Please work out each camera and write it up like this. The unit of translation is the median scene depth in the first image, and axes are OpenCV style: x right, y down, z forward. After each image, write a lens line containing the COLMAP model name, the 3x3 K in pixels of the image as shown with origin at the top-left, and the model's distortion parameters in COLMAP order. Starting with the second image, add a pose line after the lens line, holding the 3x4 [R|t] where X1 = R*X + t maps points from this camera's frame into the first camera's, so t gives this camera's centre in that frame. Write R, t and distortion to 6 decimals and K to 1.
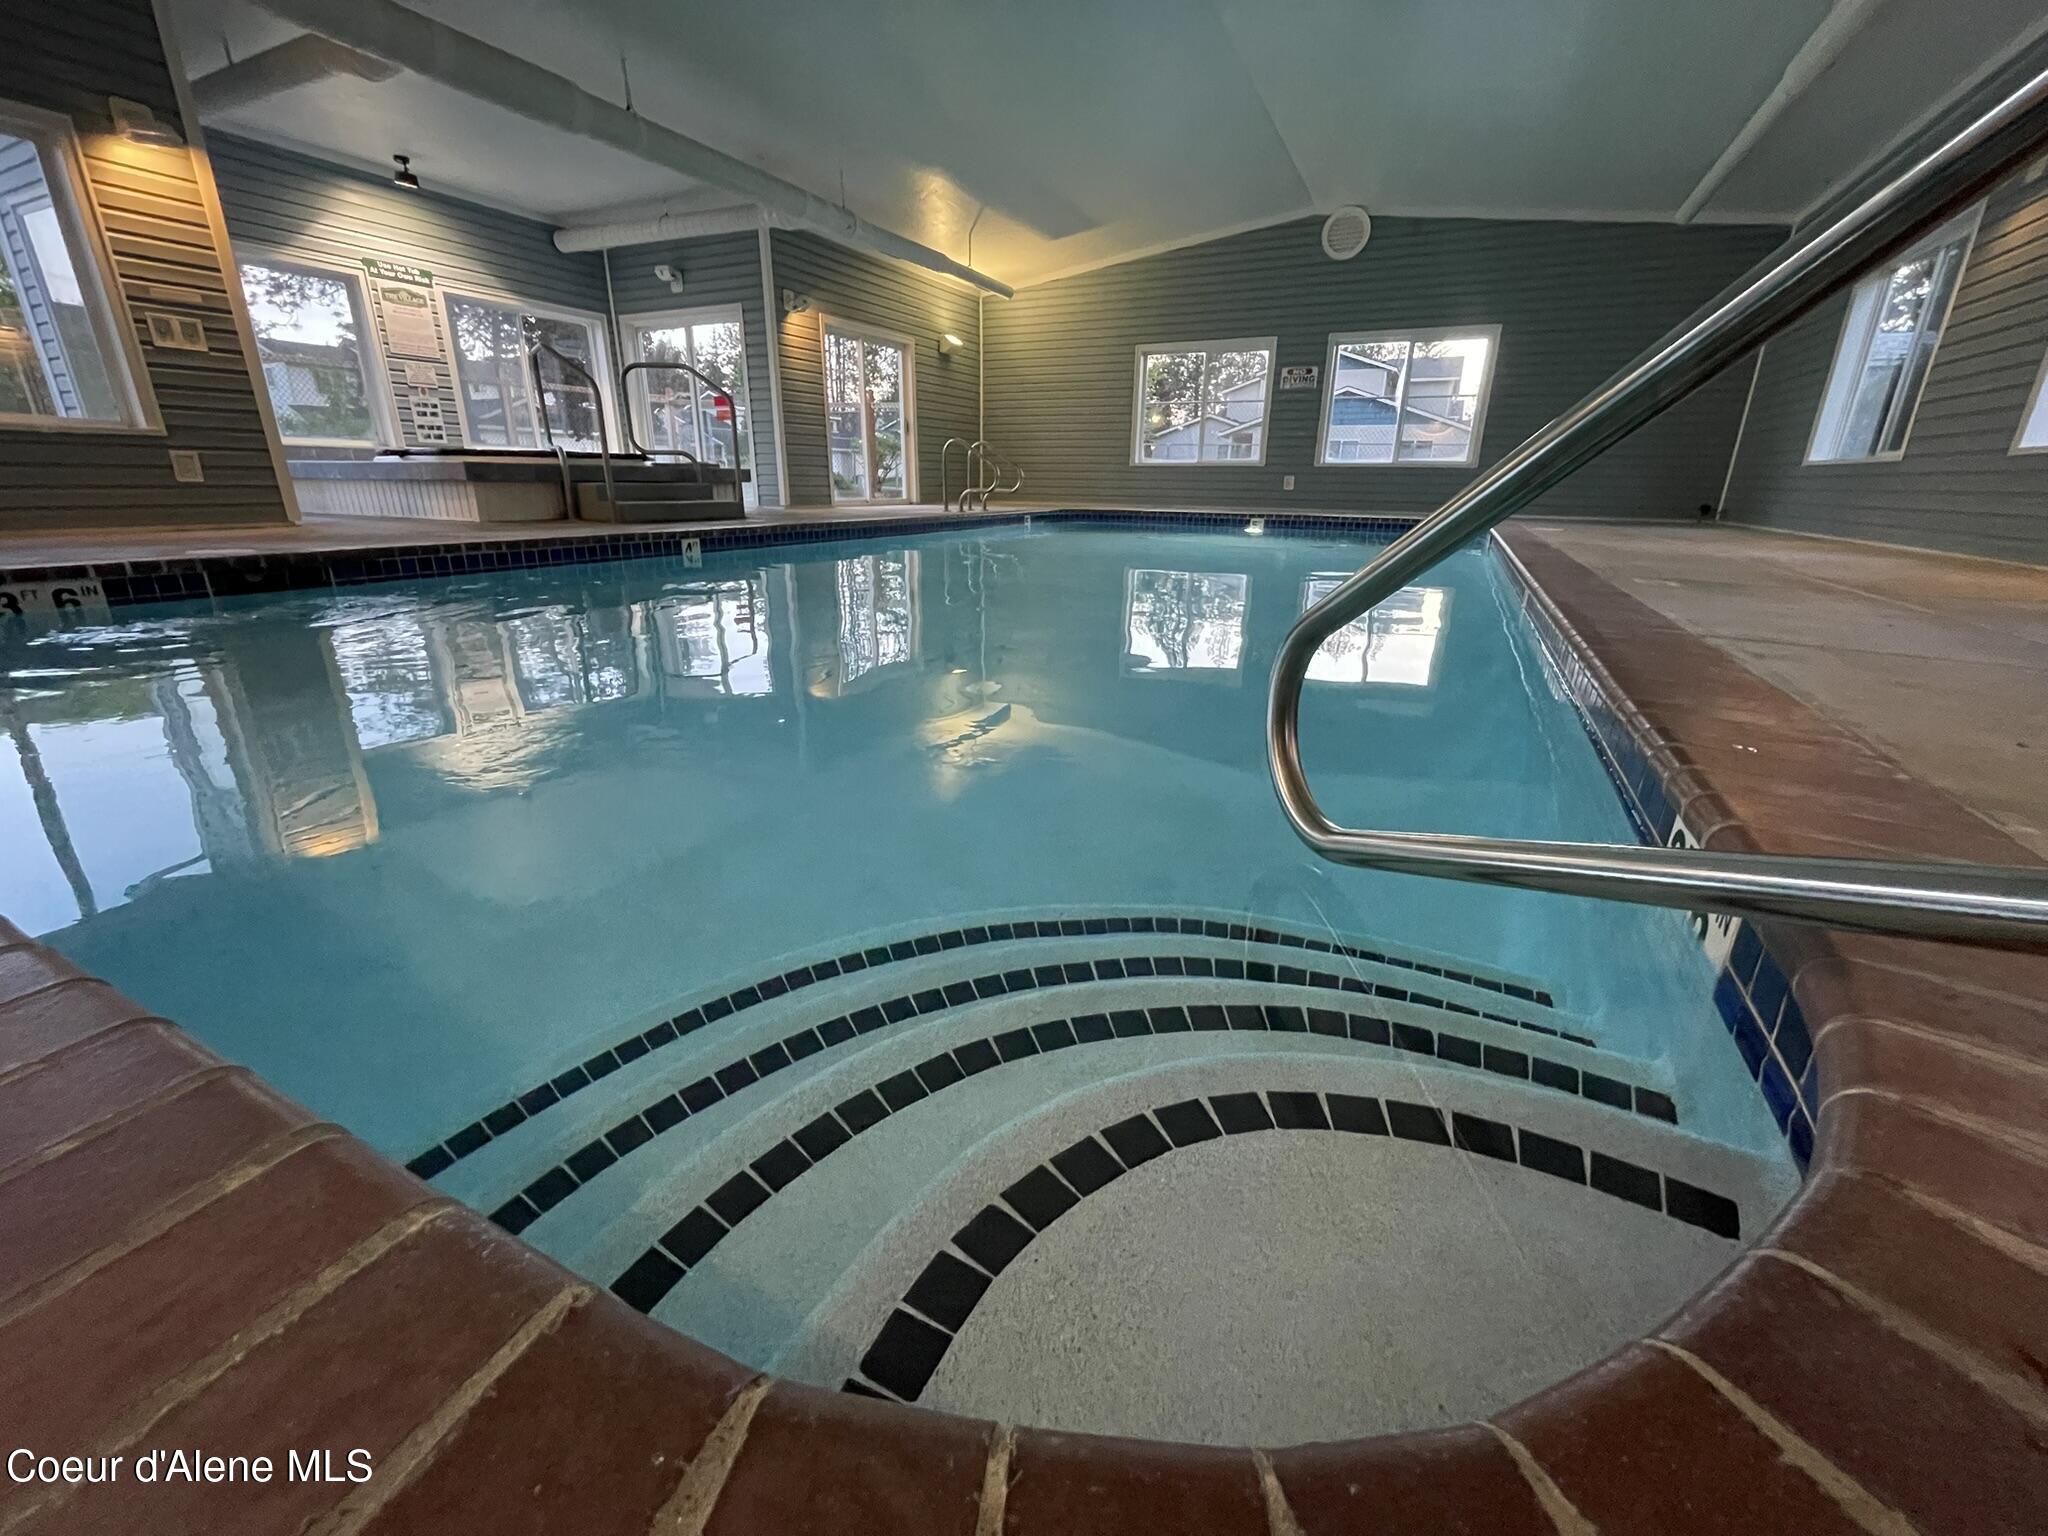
lens RADIAL K [[823.3, 0, 1025.1], [0, 823.3, 765.8], [0, 0, 1]] dist [-0.002410, -0.000425]
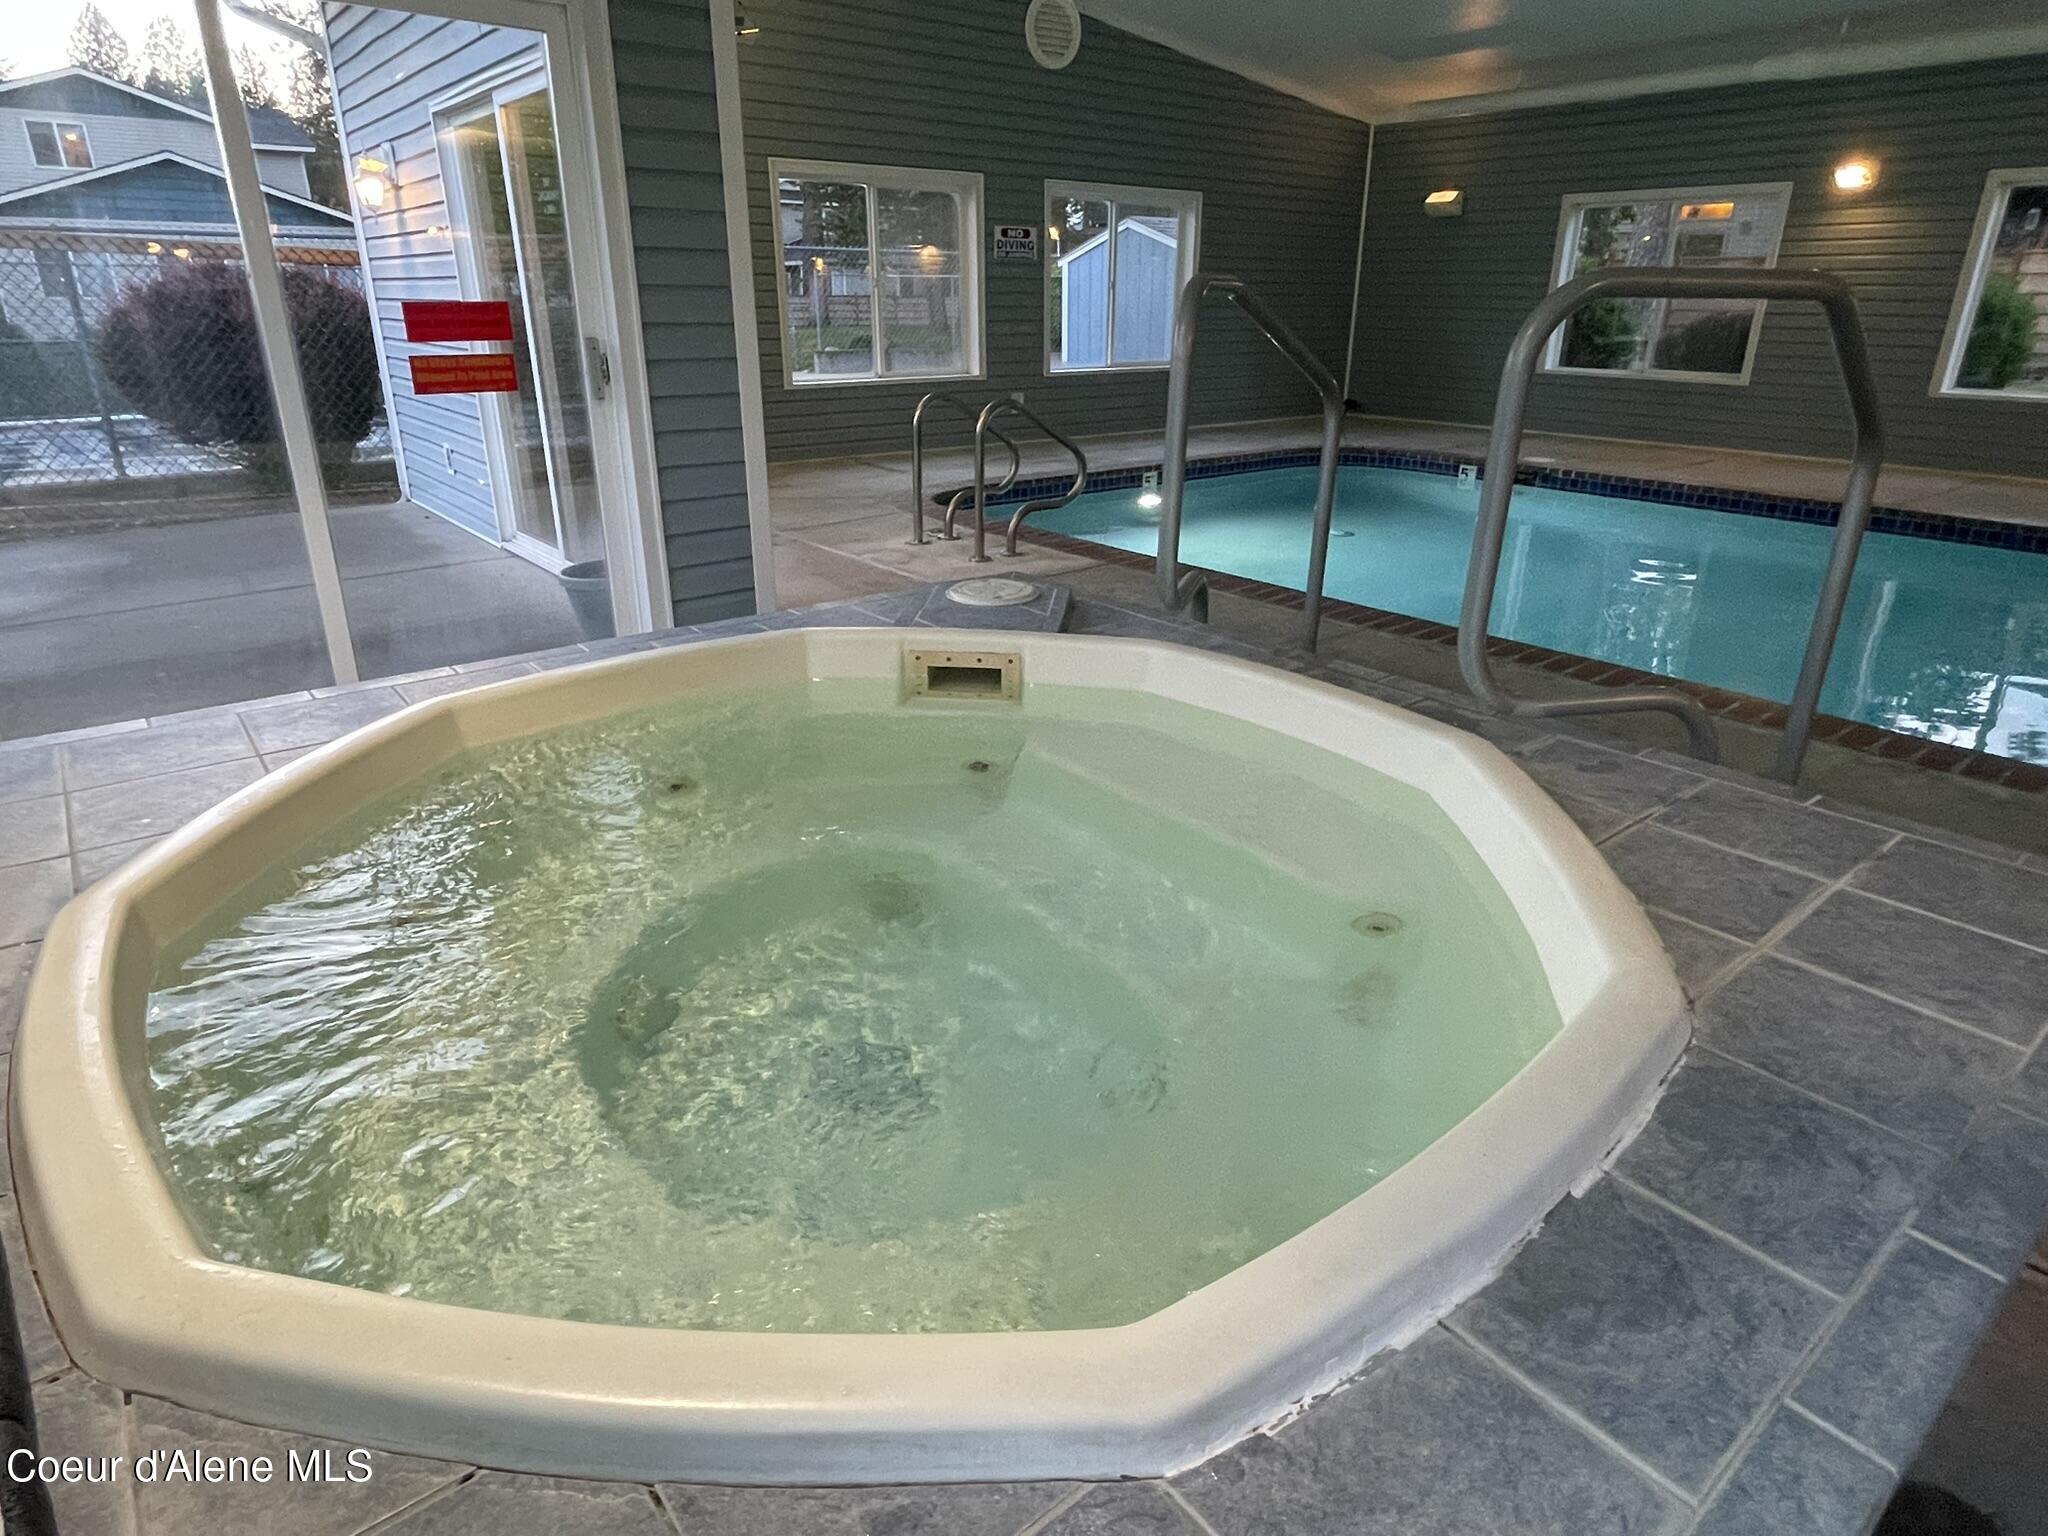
lens RADIAL K [[1161.3, 0, 1014.5], [0, 1161.3, 772.7], [0, 0, 1]] dist [-0.013785, 0.001441]
pose [[0.417569, -0.363929, 0.832581, -0.656766], [0.301789, 0.919821, 0.250704, -0.359145], [-0.857064, 0.146577, 0.493919, 0.693830]]
